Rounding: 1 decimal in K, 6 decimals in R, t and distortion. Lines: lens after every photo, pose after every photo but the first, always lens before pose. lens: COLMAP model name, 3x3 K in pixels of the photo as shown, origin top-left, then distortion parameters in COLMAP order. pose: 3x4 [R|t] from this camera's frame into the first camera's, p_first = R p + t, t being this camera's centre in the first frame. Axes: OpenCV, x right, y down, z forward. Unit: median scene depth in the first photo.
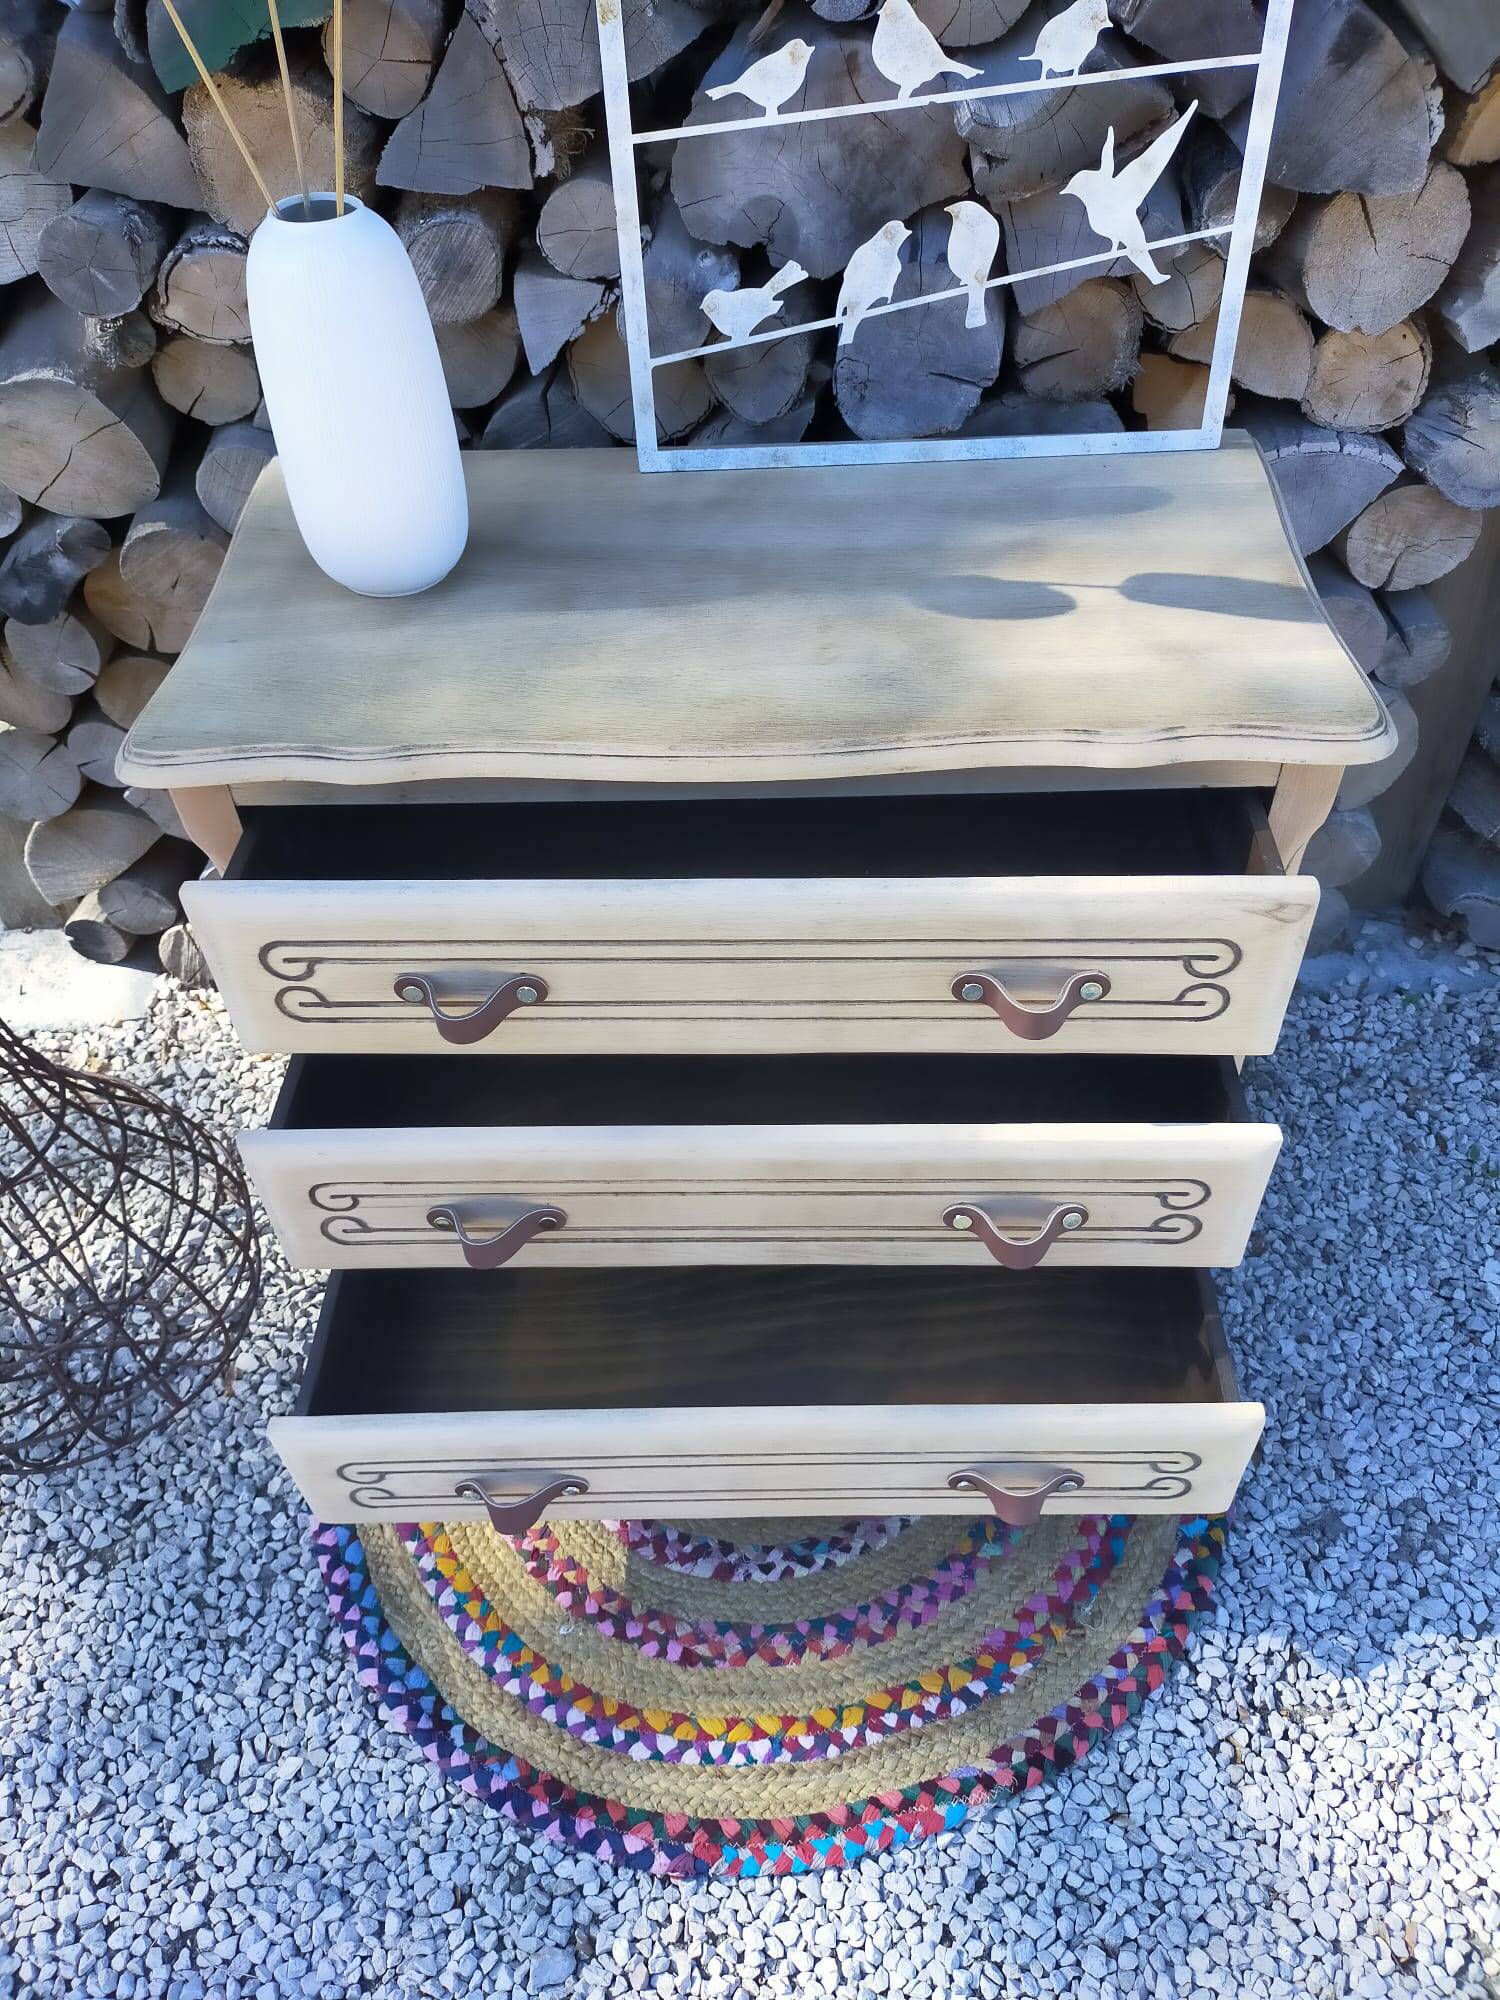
lens RADIAL K [[1501.9, 0, 749.9], [0, 1501.9, 1009.7], [0, 0, 1]] dist [0.015908, -0.029204]
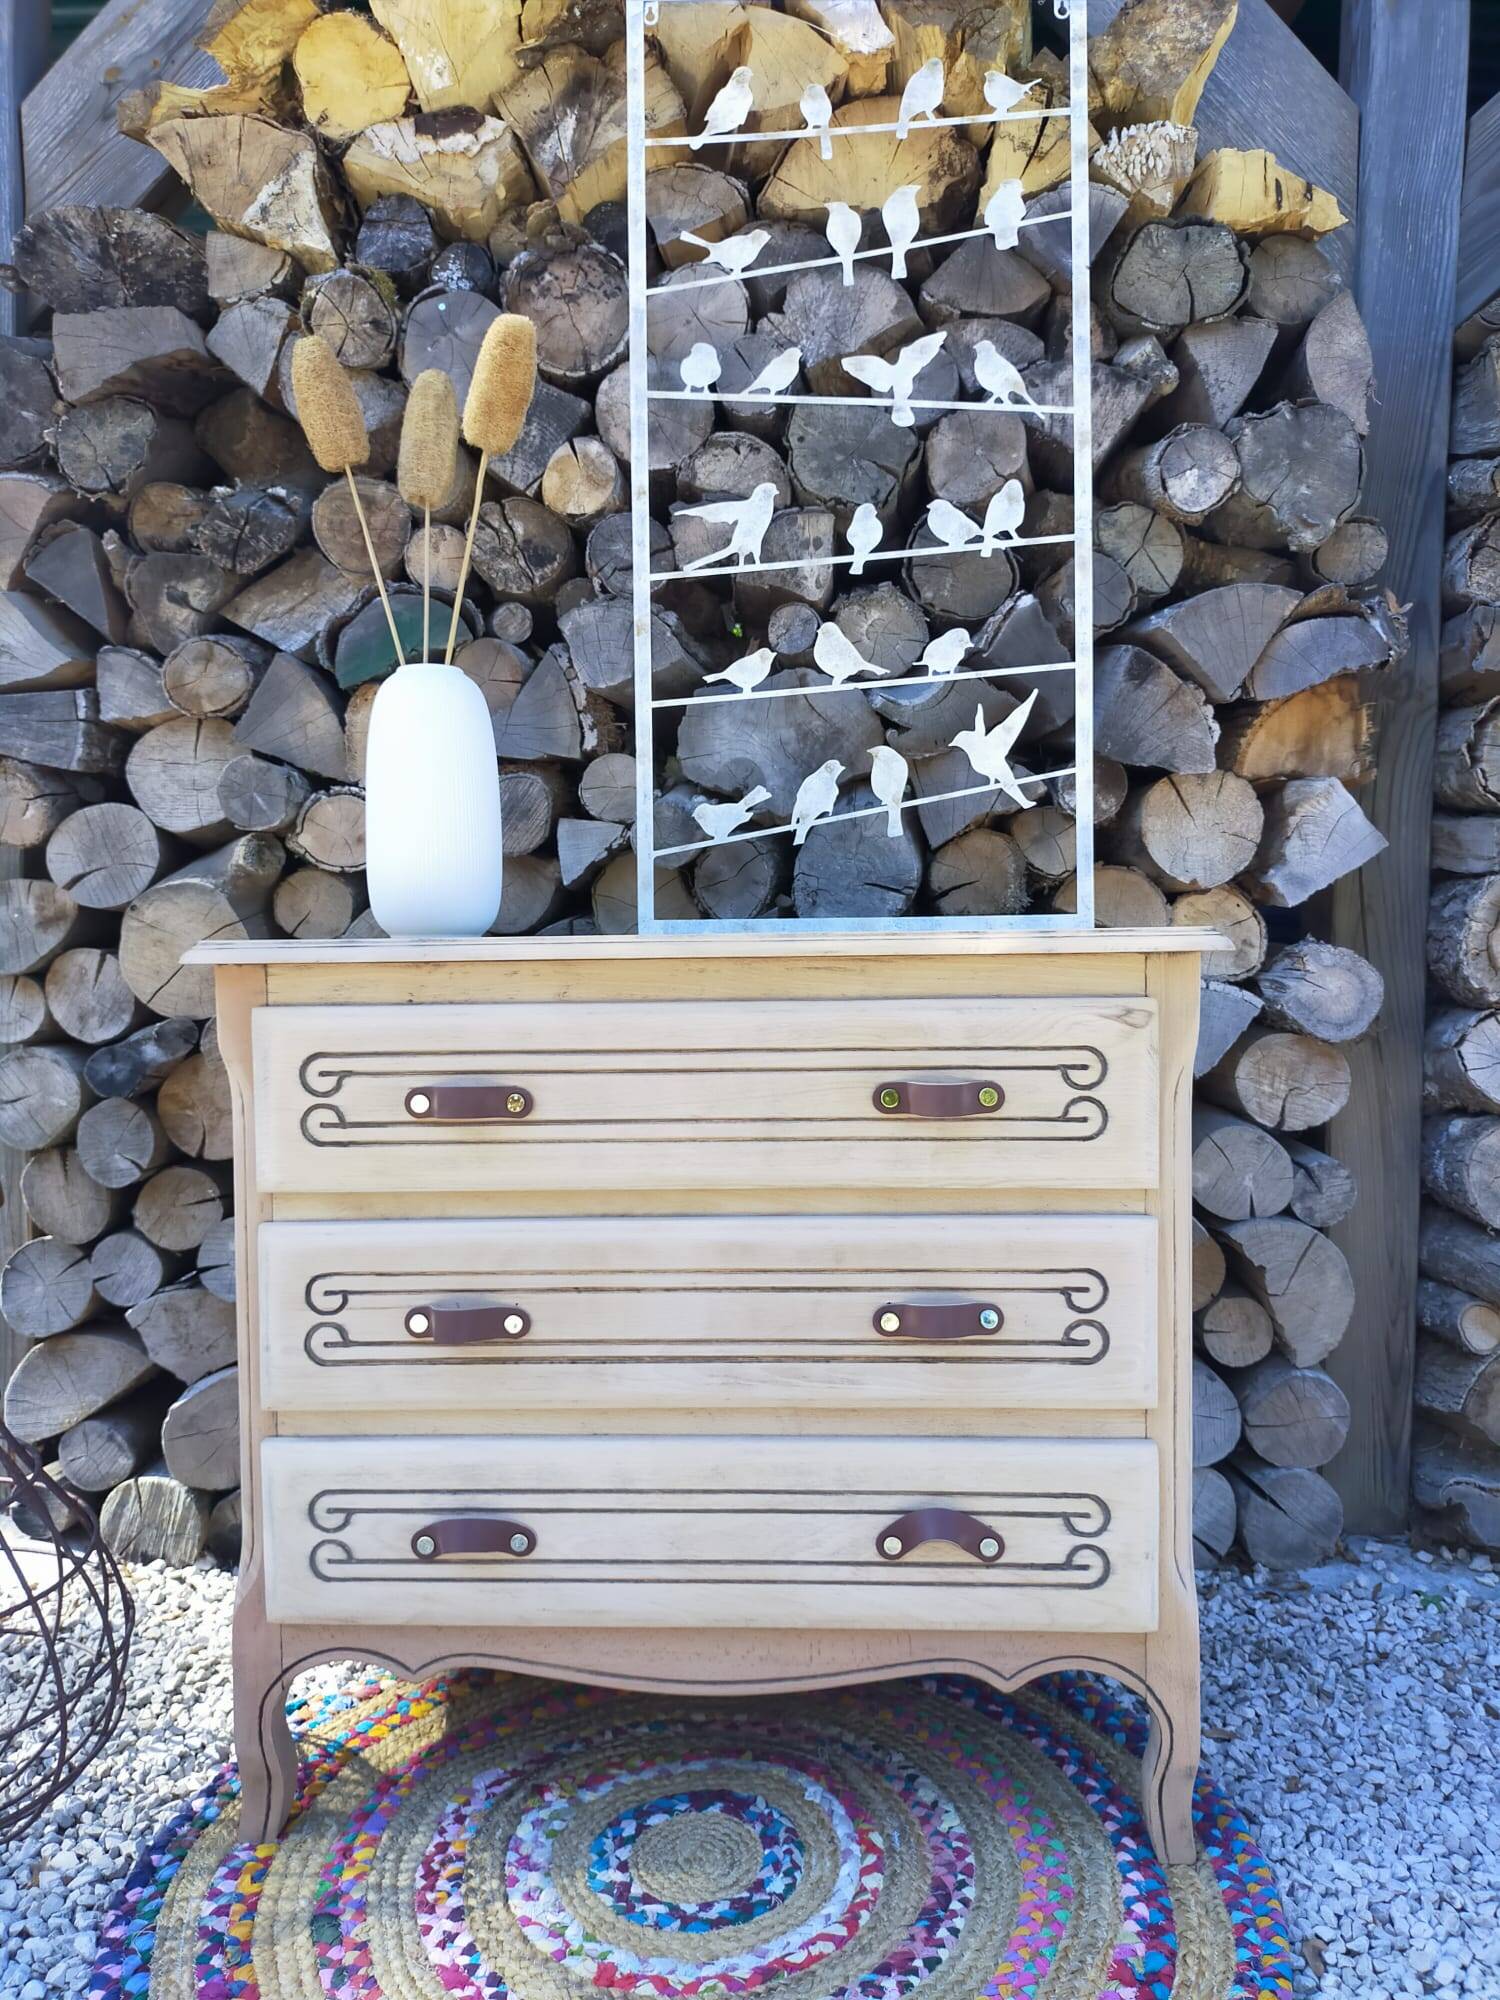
lens RADIAL K [[1523.3, 0, 758.9], [0, 1523.3, 1002.0], [0, 0, 1]] dist [0.013199, -0.024641]
pose [[0.999257, 0.027523, -0.026963, 0.061409], [-0.038514, 0.732877, -0.679270, 0.522175], [0.001065, 0.679804, 0.733393, 0.093437]]
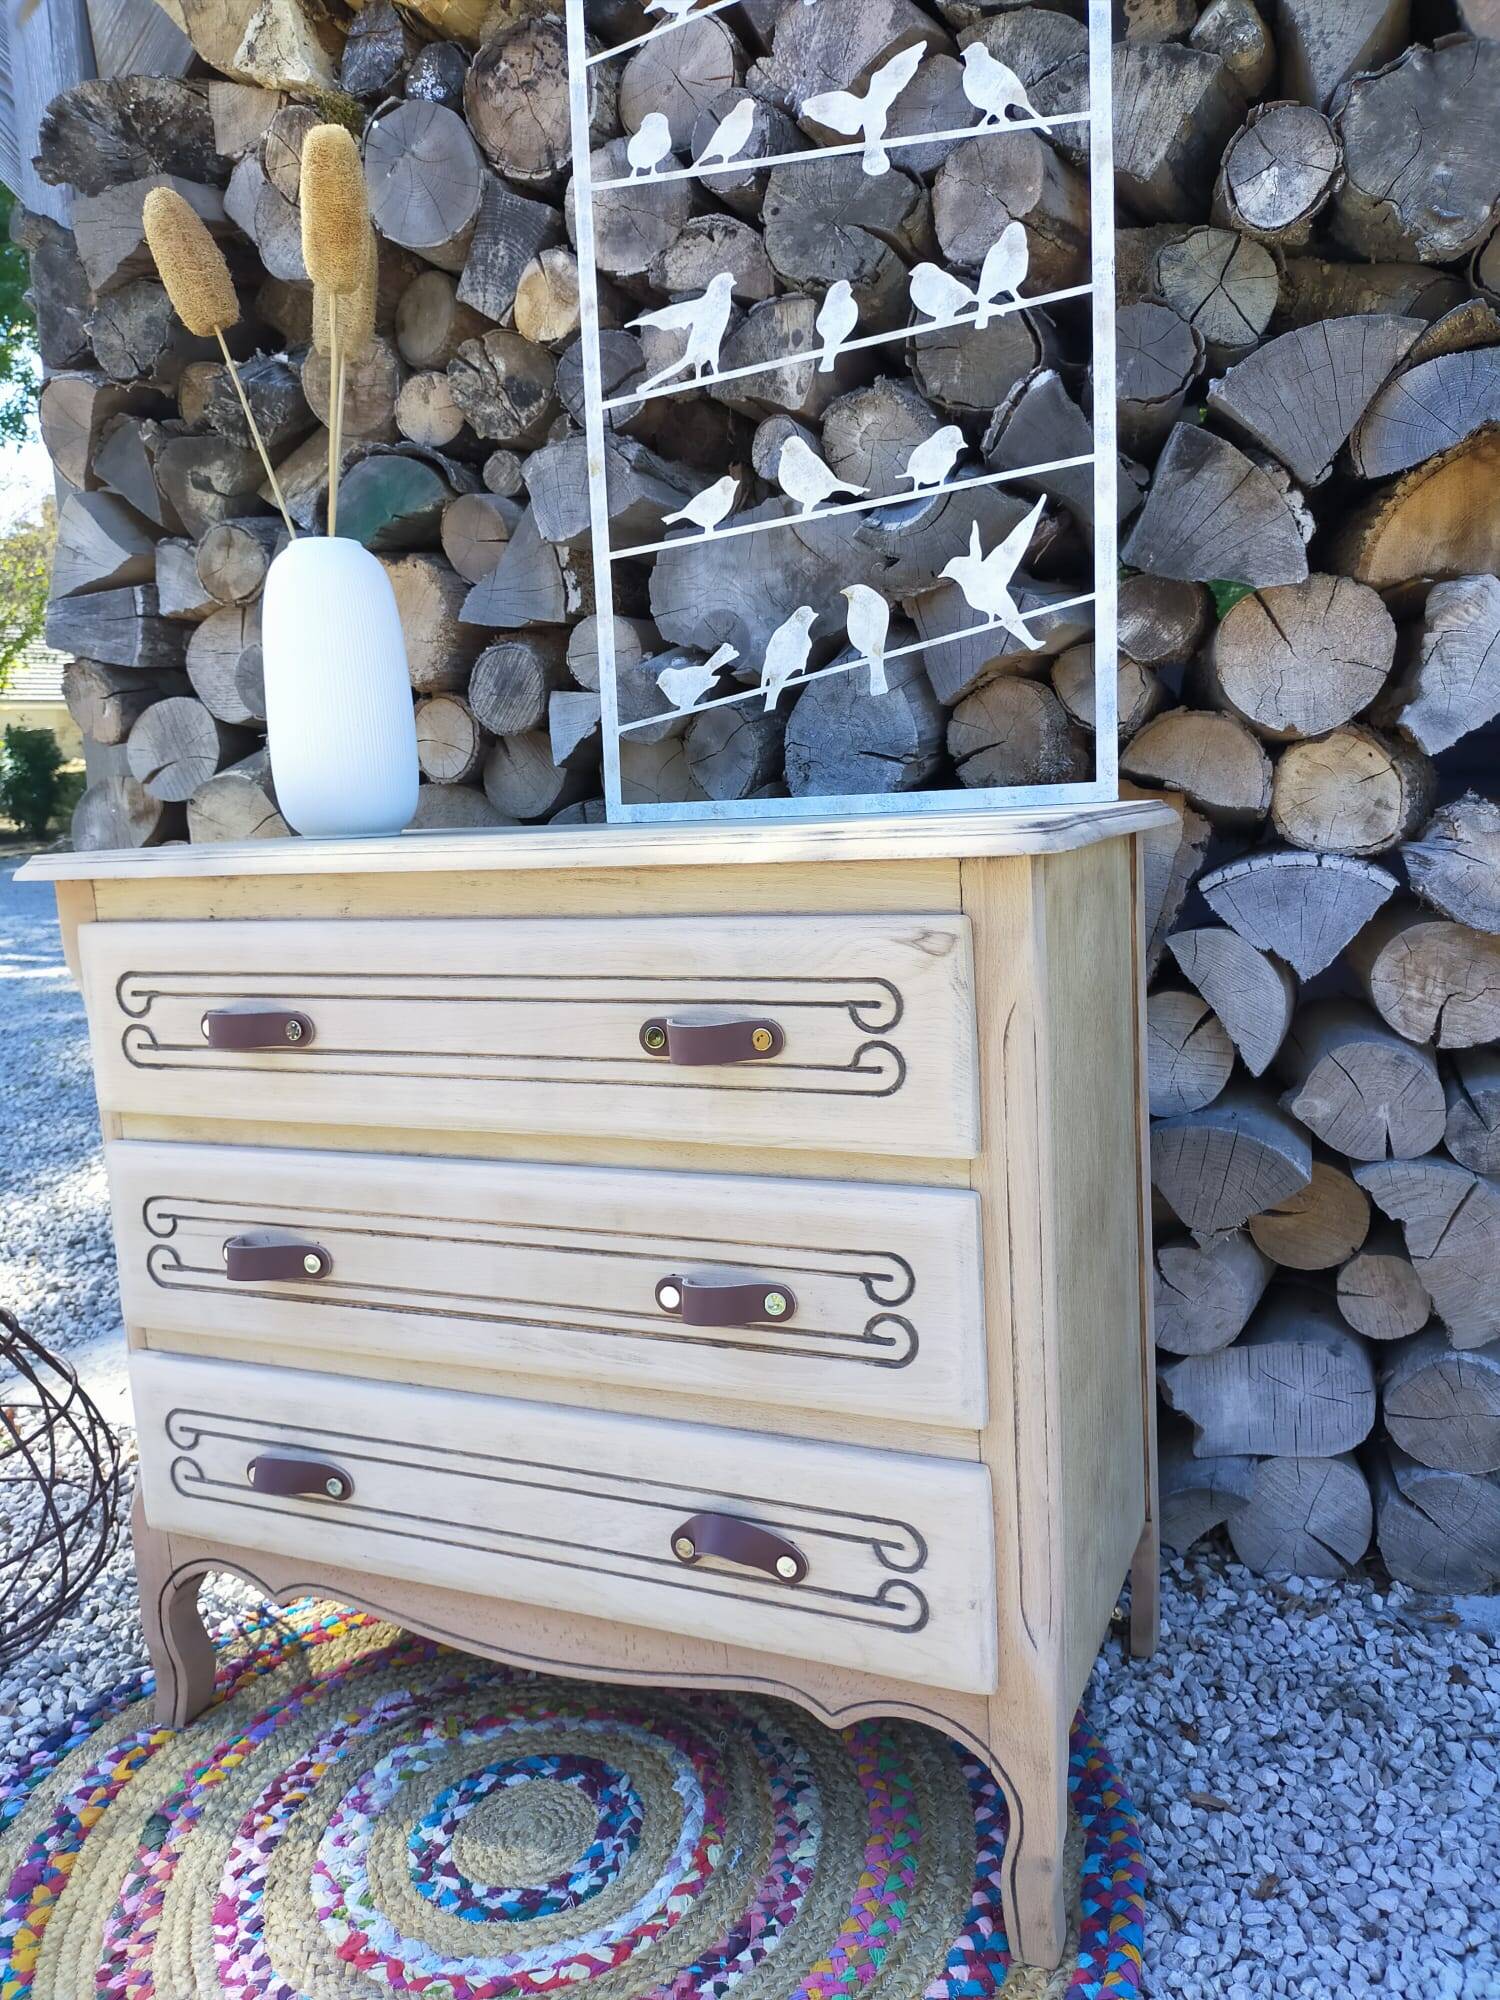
lens RADIAL K [[1523.3, 0, 748.2], [0, 1523.3, 990.1], [0, 0, 1]] dist [0.013199, -0.024641]
pose [[0.923410, 0.043120, -0.381385, 0.449005], [-0.260563, 0.800032, -0.540422, 0.322030], [0.281818, 0.598406, 0.749993, 0.231722]]
